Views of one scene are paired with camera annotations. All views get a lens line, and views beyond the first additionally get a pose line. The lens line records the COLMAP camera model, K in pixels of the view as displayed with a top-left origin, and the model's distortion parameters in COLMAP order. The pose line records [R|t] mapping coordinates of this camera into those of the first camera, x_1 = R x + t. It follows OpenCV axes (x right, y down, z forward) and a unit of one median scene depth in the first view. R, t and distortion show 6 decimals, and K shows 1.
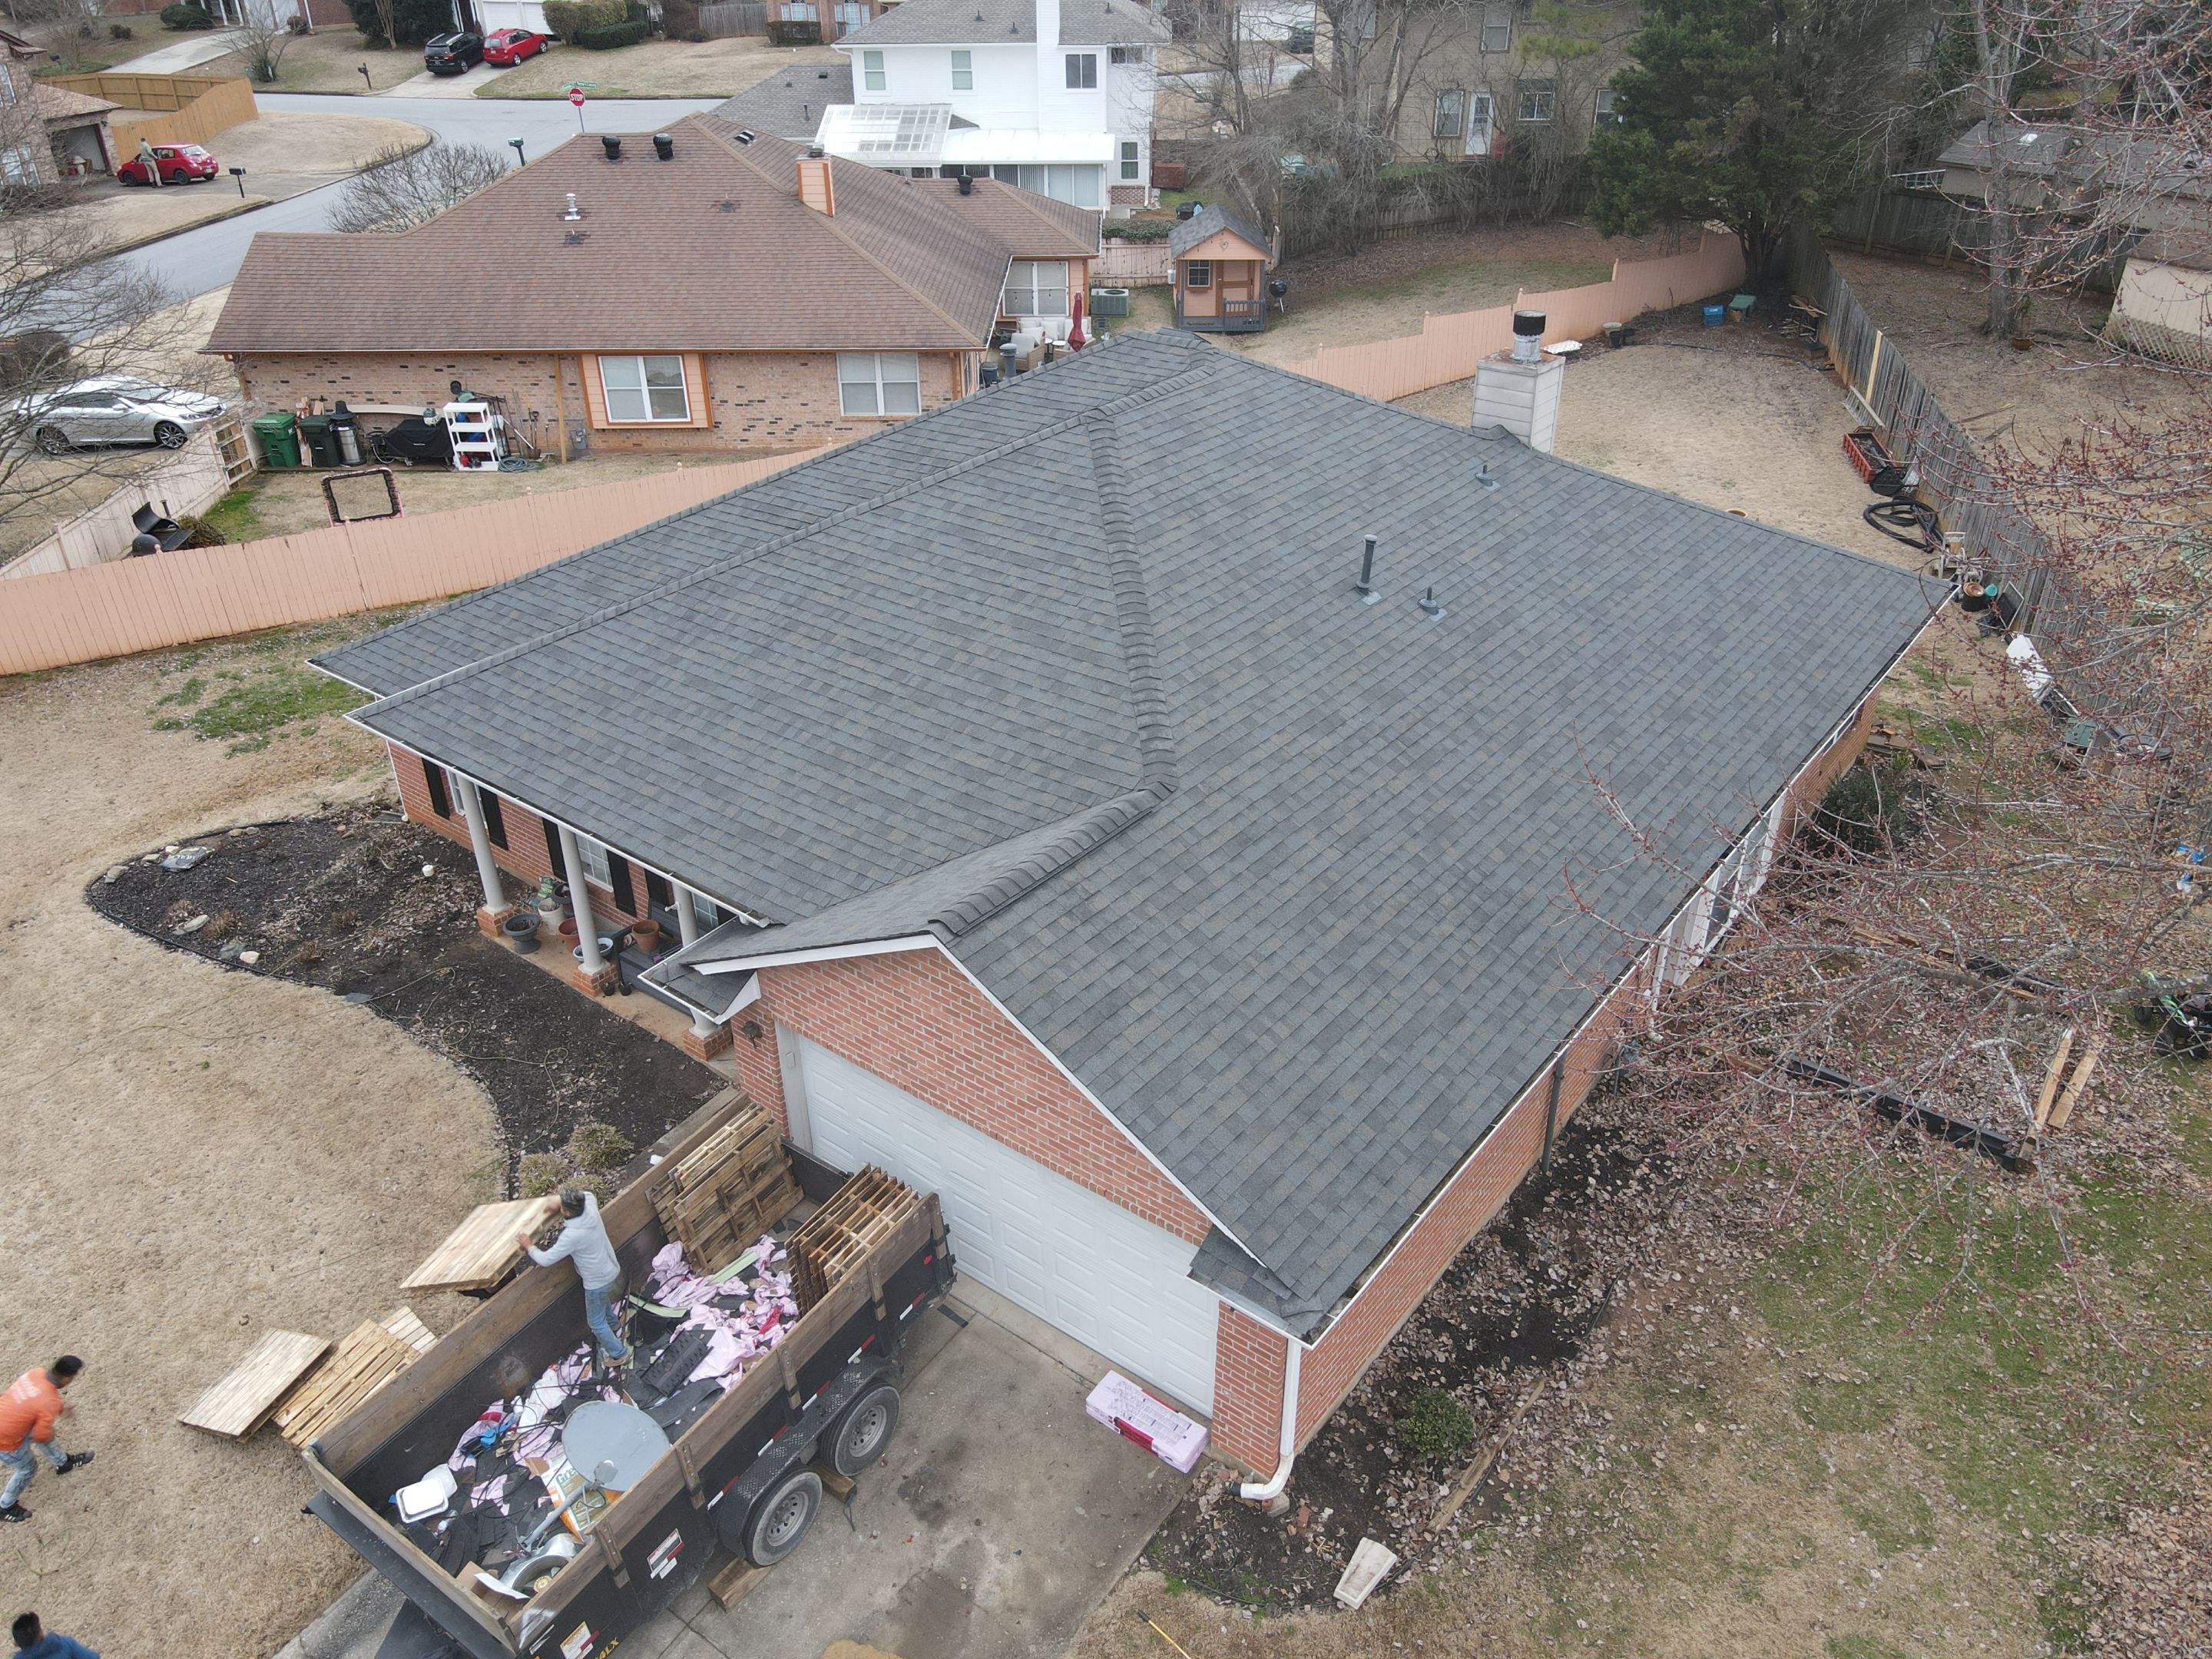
lens RADIAL K [[1625.1, 0, 1103.6], [0, 1625.1, 819.4], [0, 0, 1]] dist [0.008994, 0.009269]
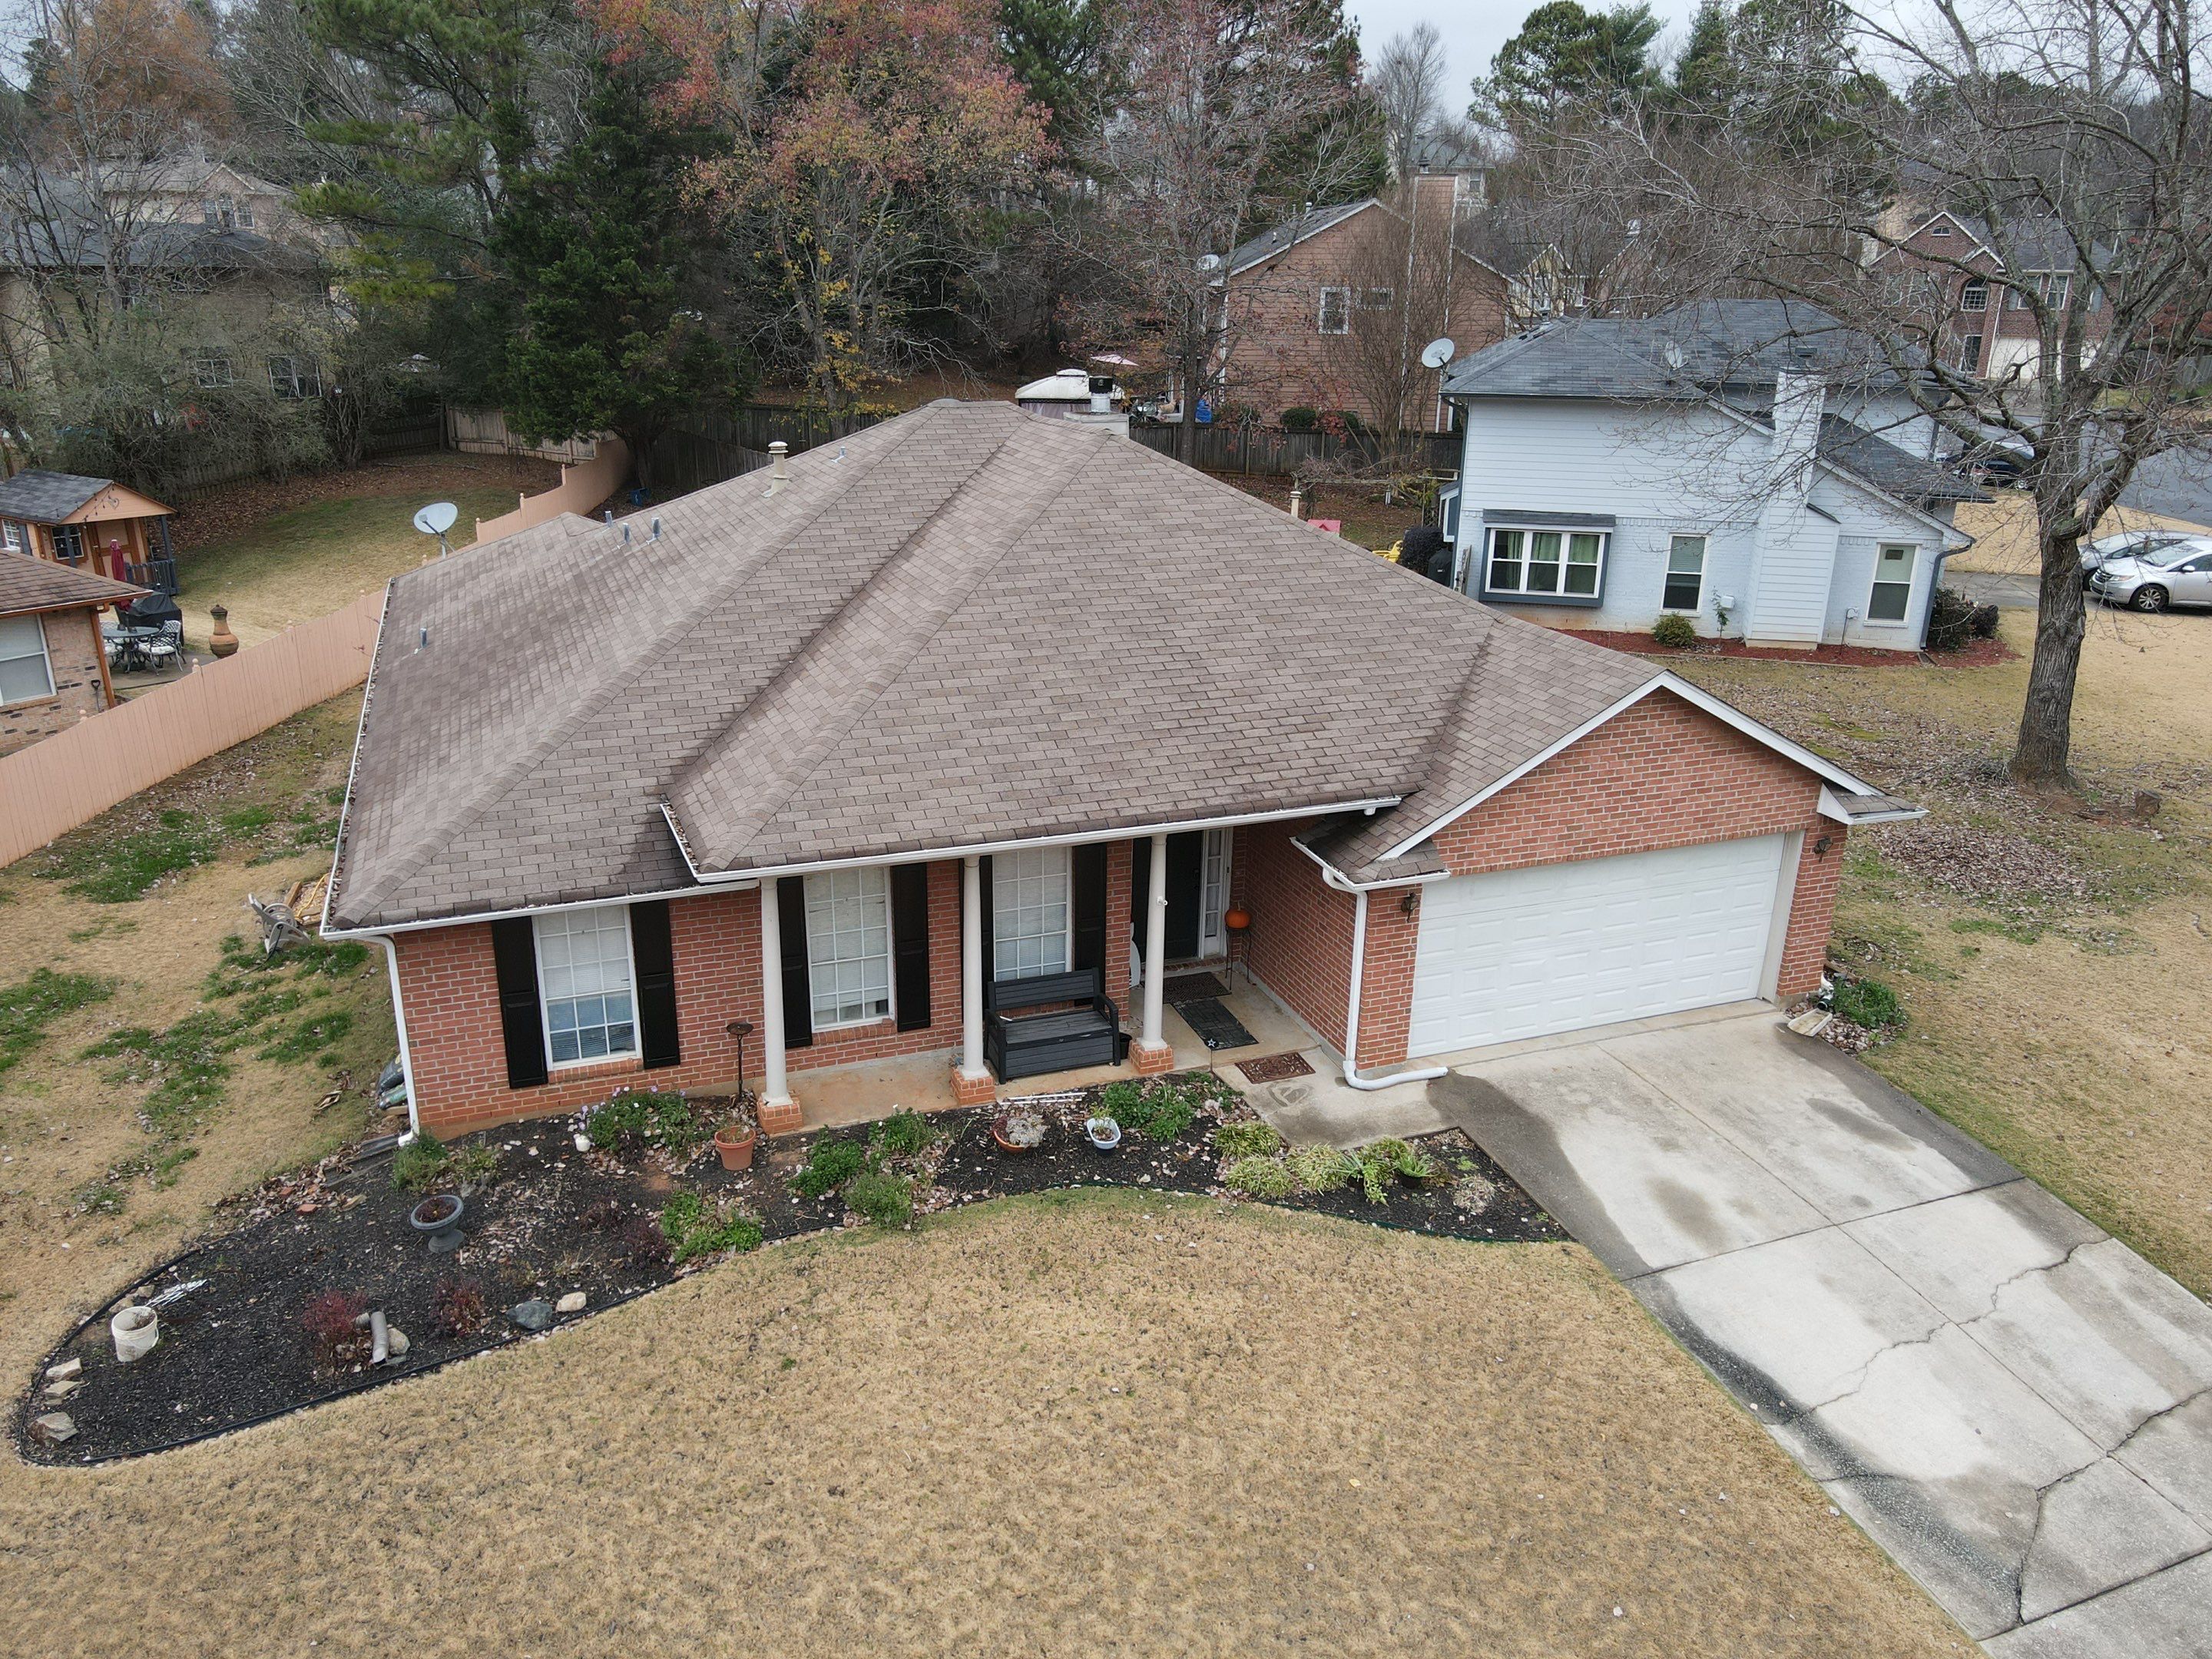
lens RADIAL K [[1625.7, 0, 1096.3], [0, 1625.7, 833.0], [0, 0, 1]] dist [0.001620, 0.028140]
pose [[0.524582, -0.265676, 0.808845, -0.501460], [0.408515, 0.912094, 0.034643, -0.016059], [-0.746946, 0.312252, 0.587000, 0.205540]]
